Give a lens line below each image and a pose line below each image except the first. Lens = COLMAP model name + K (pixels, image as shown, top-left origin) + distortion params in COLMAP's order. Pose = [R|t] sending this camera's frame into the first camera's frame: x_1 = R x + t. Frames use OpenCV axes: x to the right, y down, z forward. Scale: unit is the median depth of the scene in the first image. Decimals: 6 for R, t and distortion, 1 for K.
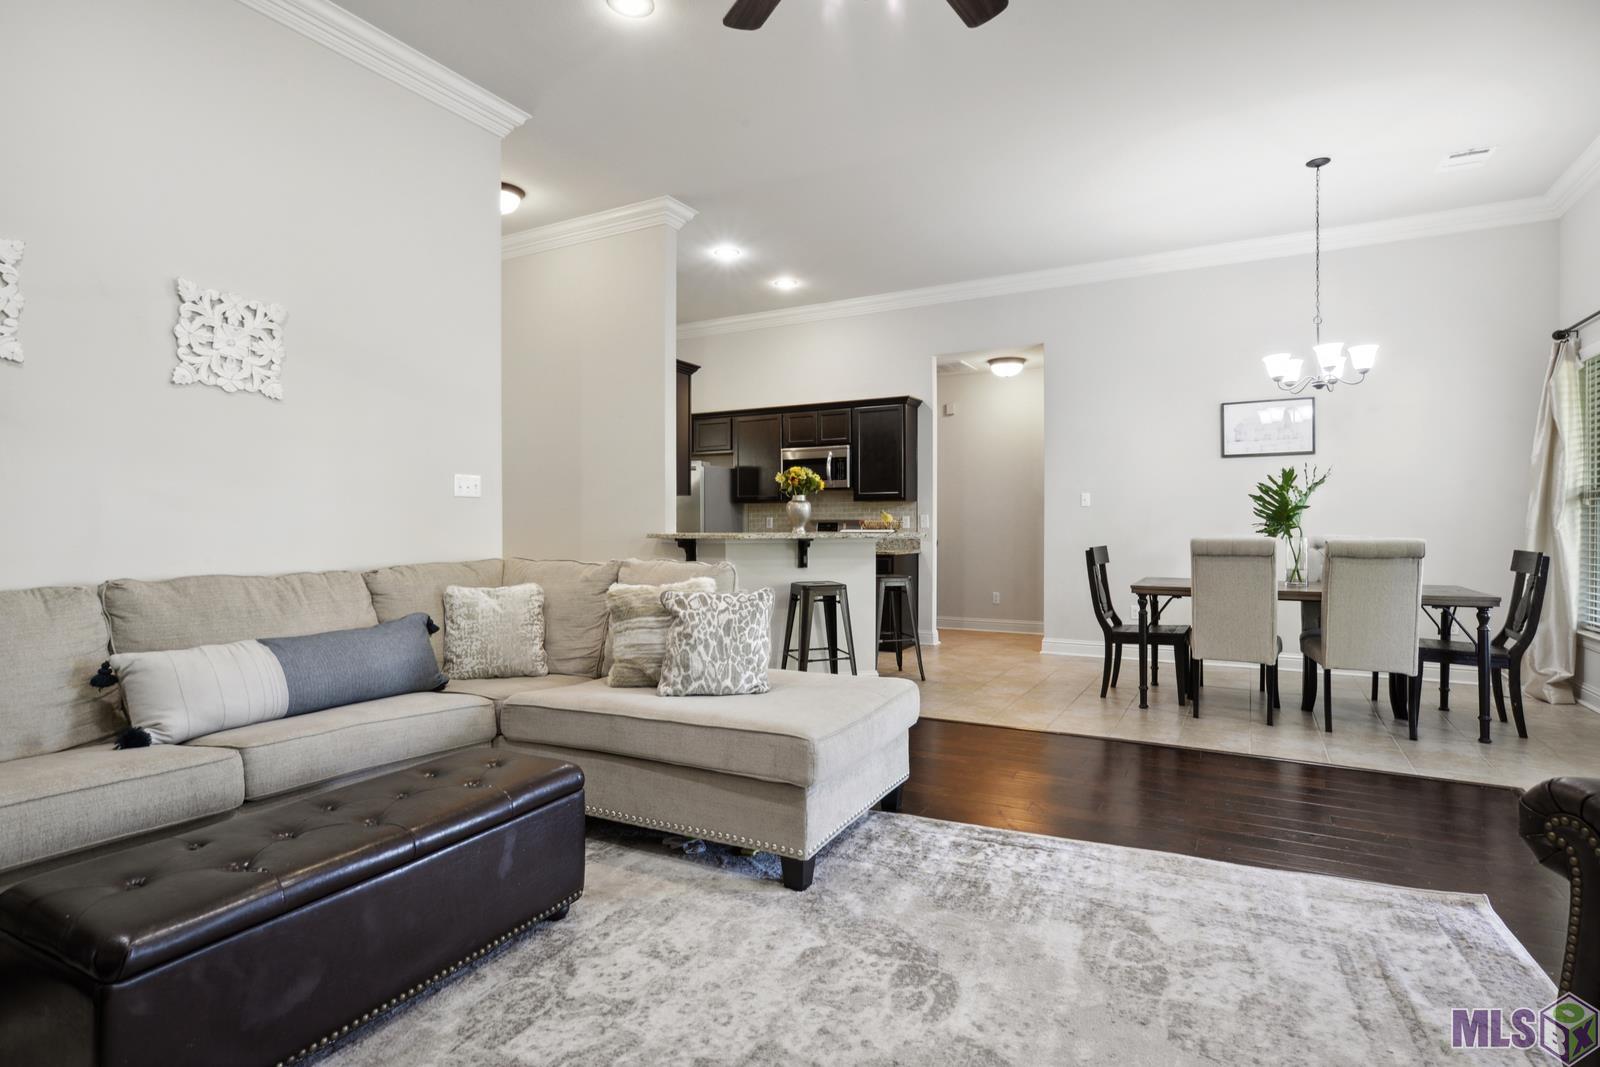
lens RADIAL K [[807.9, 0, 802.7], [0, 807.9, 527.4], [0, 0, 1]] dist [-0.006086, 0.003957]
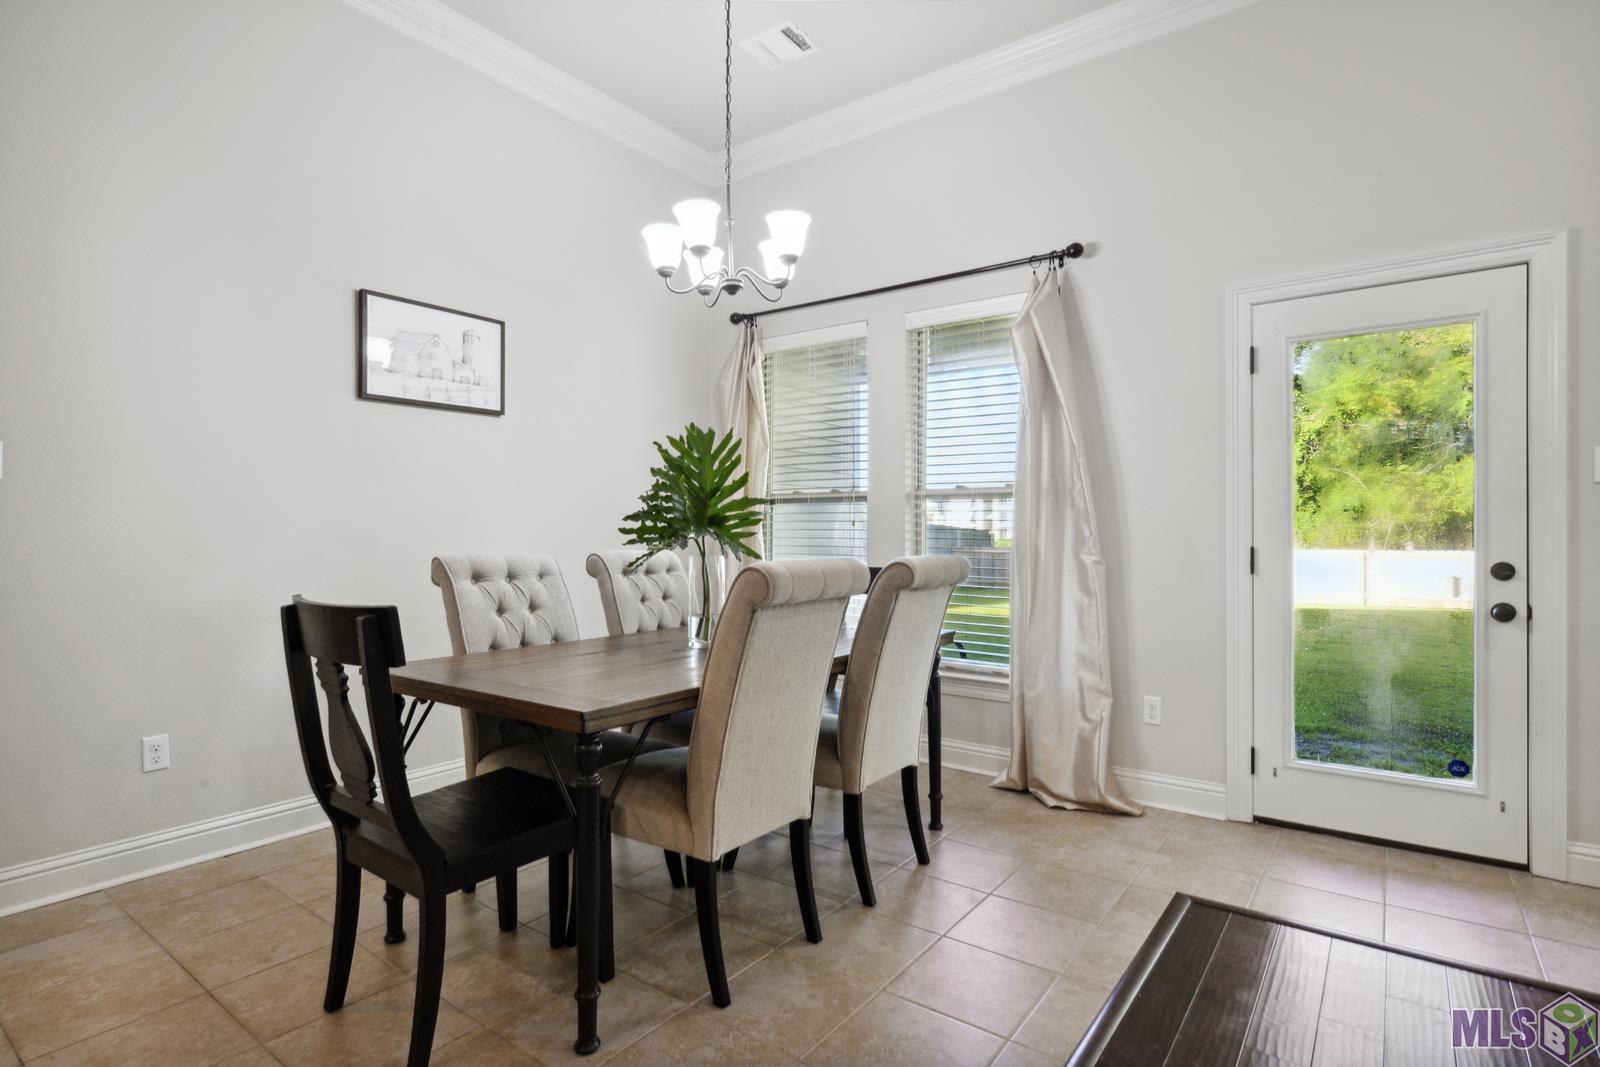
lens RADIAL K [[807.9, 0, 804.7], [0, 807.9, 525.0], [0, 0, 1]] dist [-0.006086, 0.003957]
pose [[0.136356, 0.012885, 0.990576, 0.140976], [0.002991, 0.999906, -0.013418, -0.001909], [-0.990655, 0.004792, 0.136305, 1.423418]]
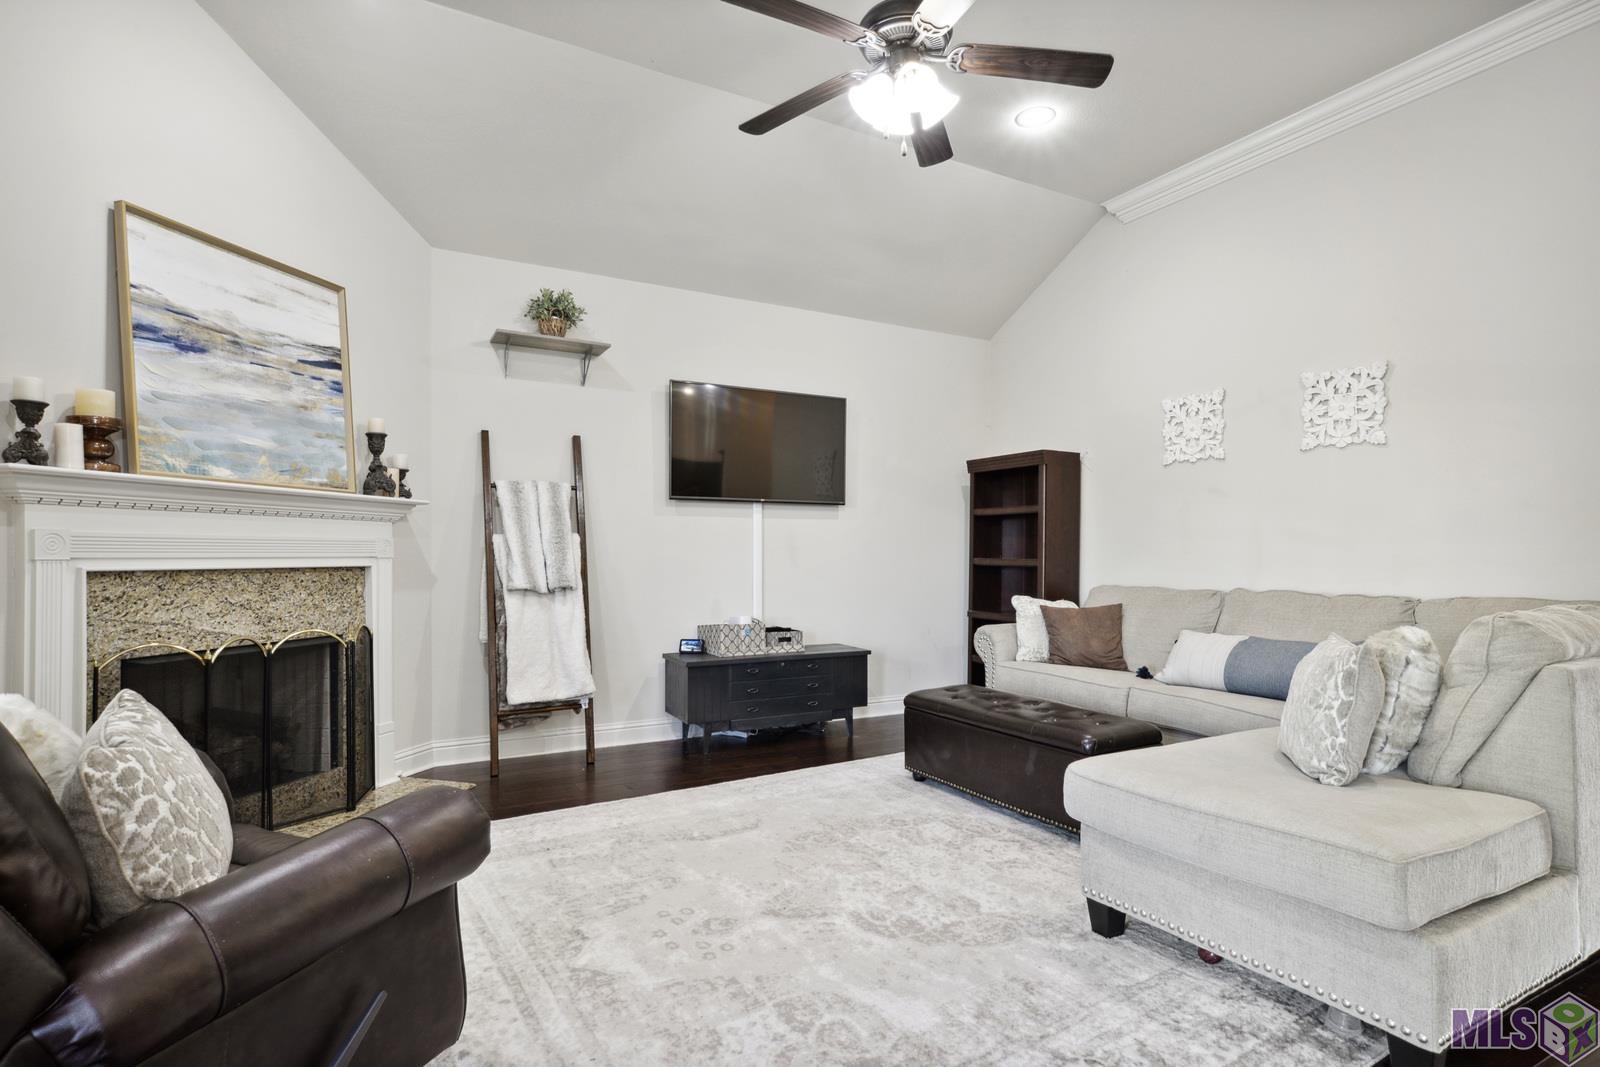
lens RADIAL K [[807.9, 0, 808.1], [0, 807.9, 547.8], [0, 0, 1]] dist [-0.006086, 0.003957]
pose [[-0.531503, -0.005097, -0.847041, 0.835046], [-0.003882, 0.999986, -0.003581, -0.004126], [0.847047, 0.001385, -0.531516, 1.017905]]
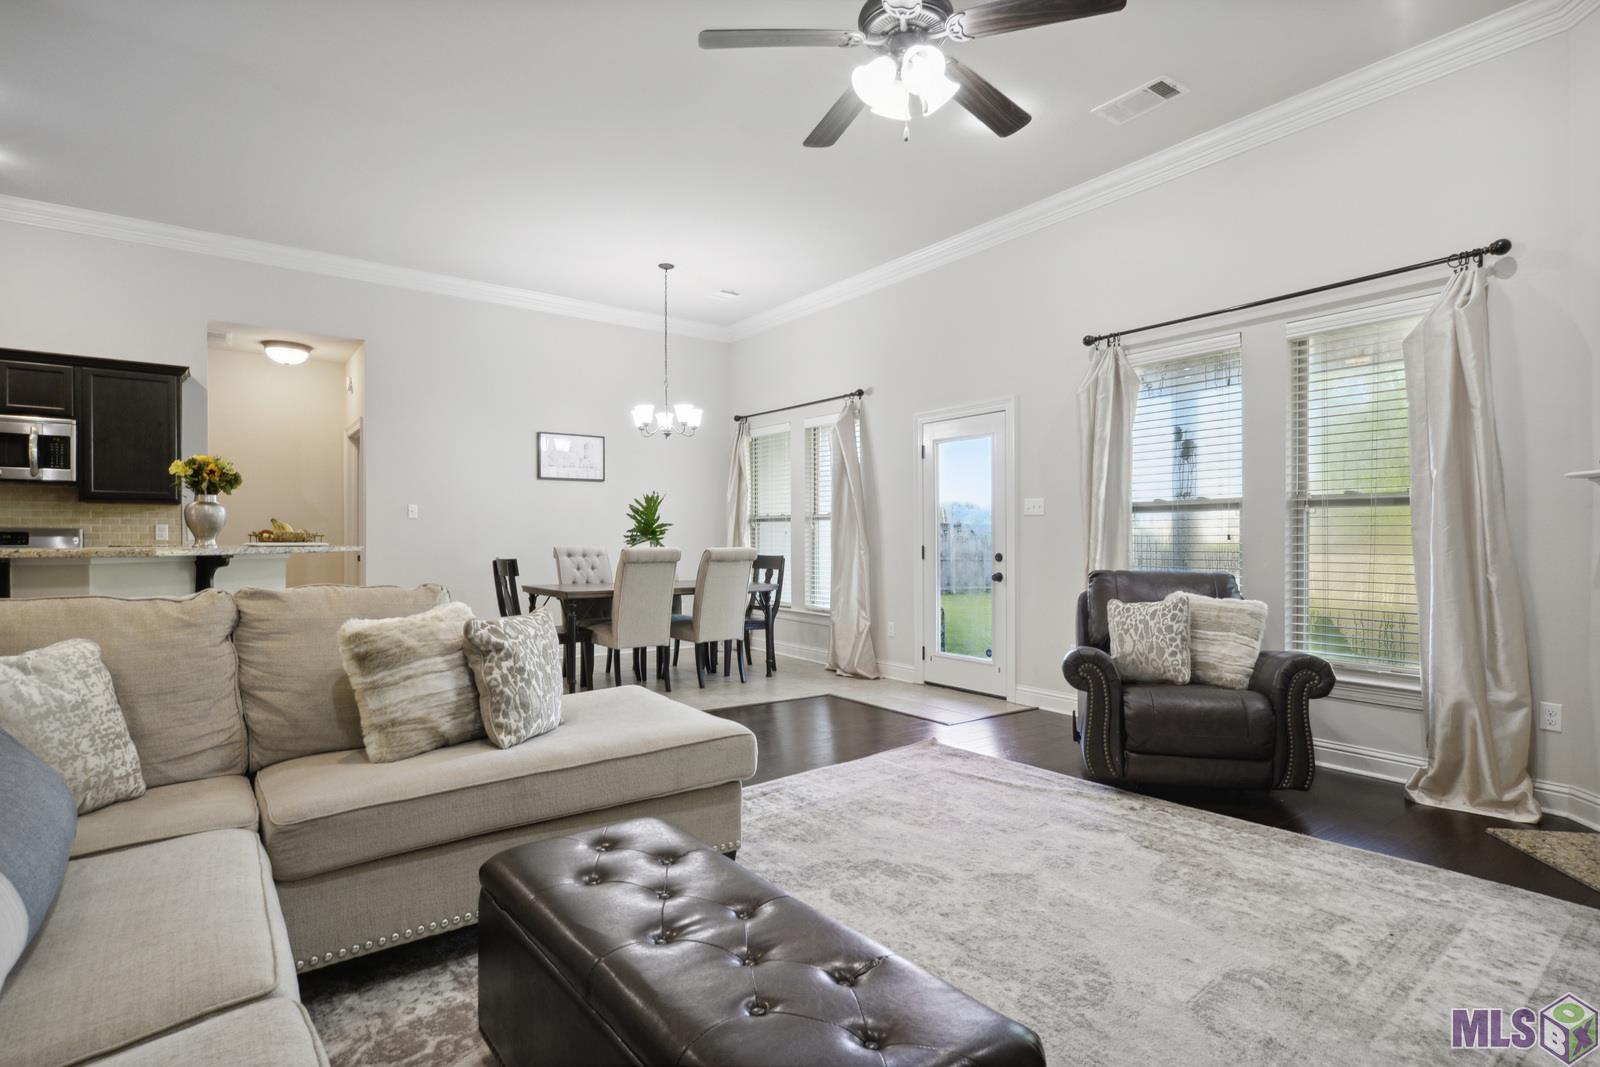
lens RADIAL K [[807.9, 0, 800.1], [0, 807.9, 539.8], [0, 0, 1]] dist [-0.006086, 0.003957]
pose [[0.423505, 0.000876, 0.905893, -0.774731], [-0.000671, 1.000000, -0.000653, 0.000357], [-0.905894, -0.000331, 0.423505, 0.386832]]
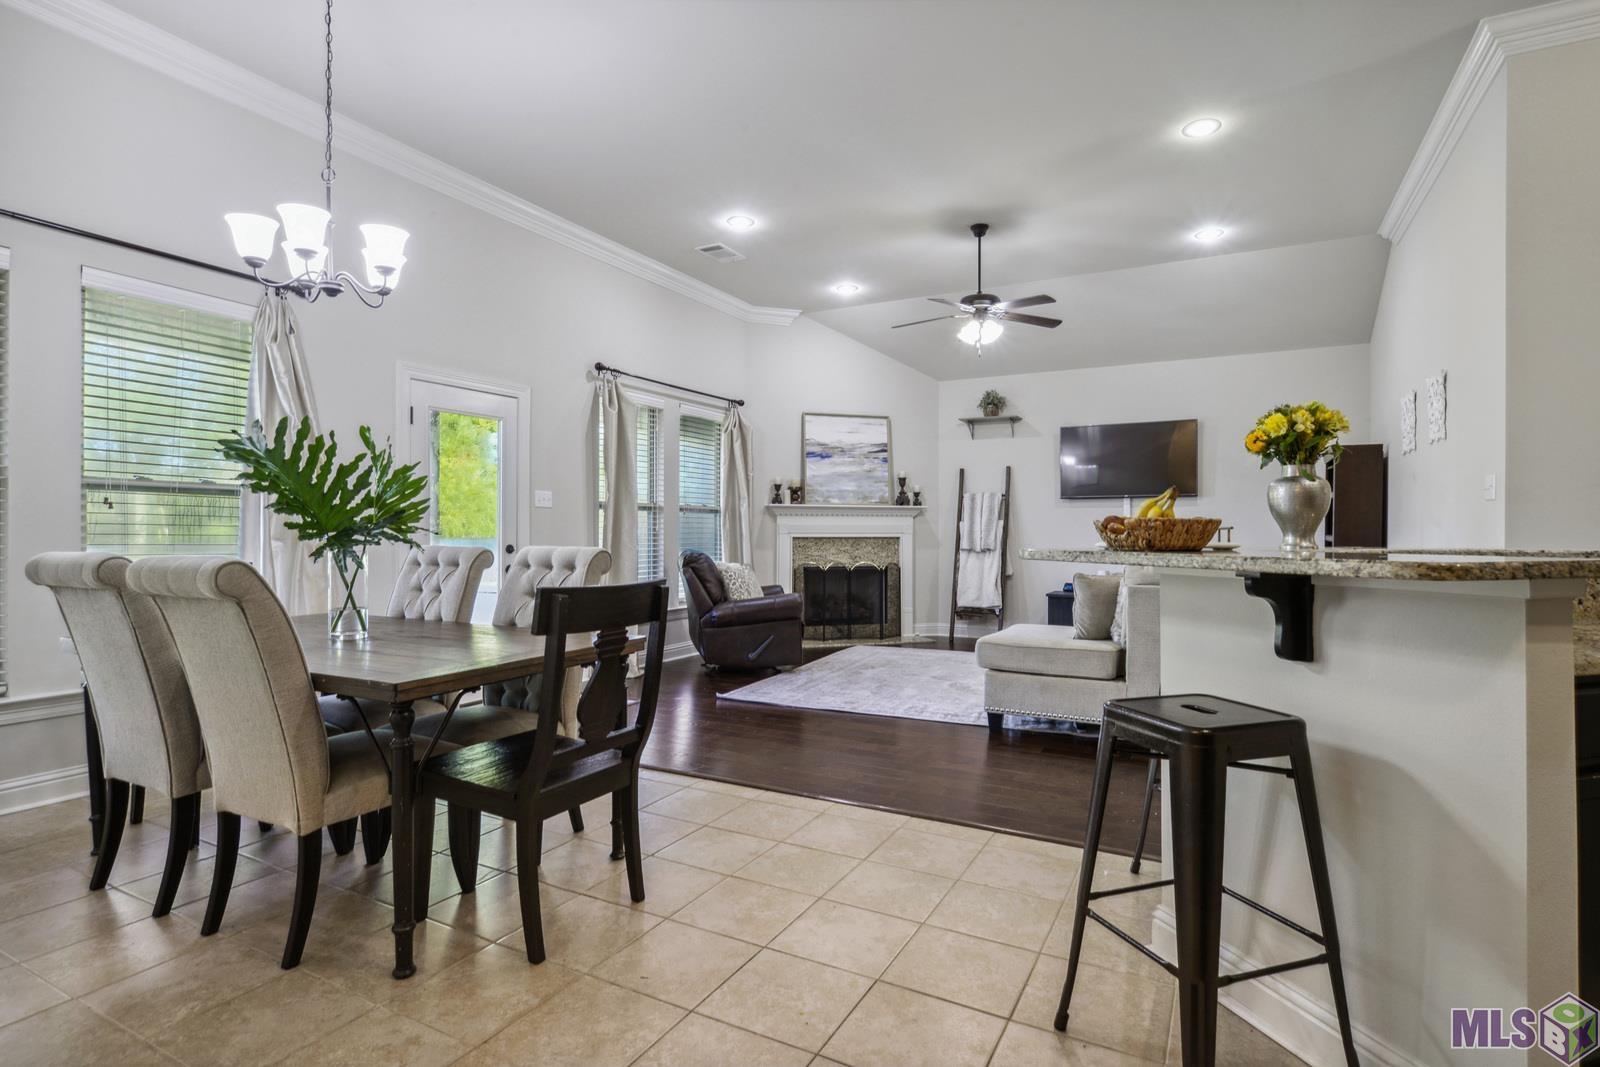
lens RADIAL K [[807.9, 0, 812.2], [0, 807.9, 539.3], [0, 0, 1]] dist [-0.006086, 0.003957]
pose [[-0.999788, -0.000363, -0.020606, 0.499066], [-0.000651, 0.999902, 0.013994, -0.008659], [0.020599, 0.014004, -0.999690, 2.603651]]
